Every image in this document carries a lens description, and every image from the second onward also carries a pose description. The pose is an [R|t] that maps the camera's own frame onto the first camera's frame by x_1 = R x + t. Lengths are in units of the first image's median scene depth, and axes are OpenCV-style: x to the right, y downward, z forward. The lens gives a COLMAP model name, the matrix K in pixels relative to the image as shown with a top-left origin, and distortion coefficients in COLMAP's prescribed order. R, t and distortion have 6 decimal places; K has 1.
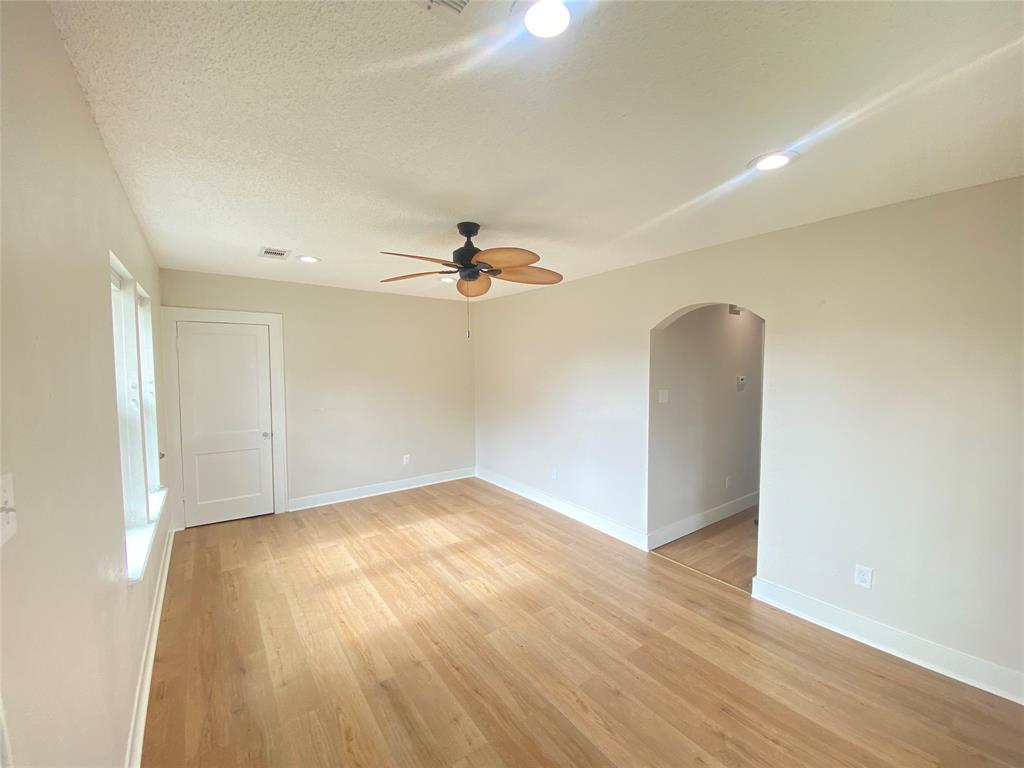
lens RADIAL K [[438.6, 0, 513.1], [0, 438.6, 384.5], [0, 0, 1]] dist [-0.001042, -0.000165]
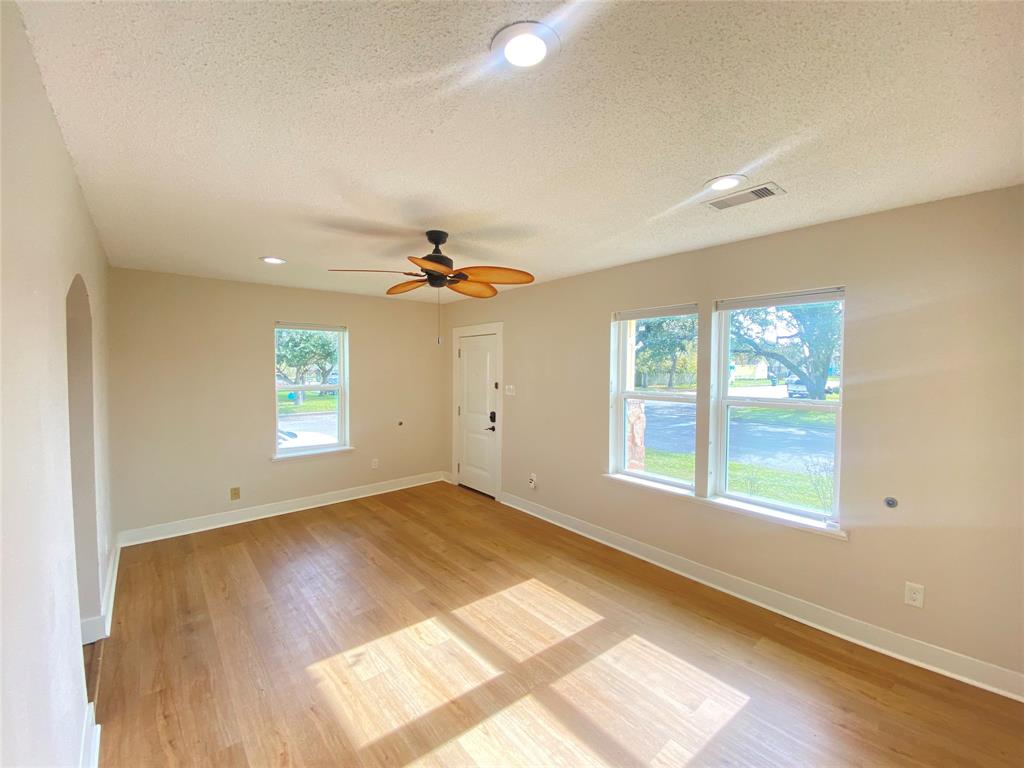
lens RADIAL K [[438.6, 0, 511.5], [0, 438.6, 385.8], [0, 0, 1]] dist [-0.001042, -0.000165]
pose [[-0.997091, 0.000772, -0.076214, -0.189320], [-0.006497, 0.995447, 0.095091, -0.098927], [0.075940, 0.095310, -0.992547, 1.953396]]
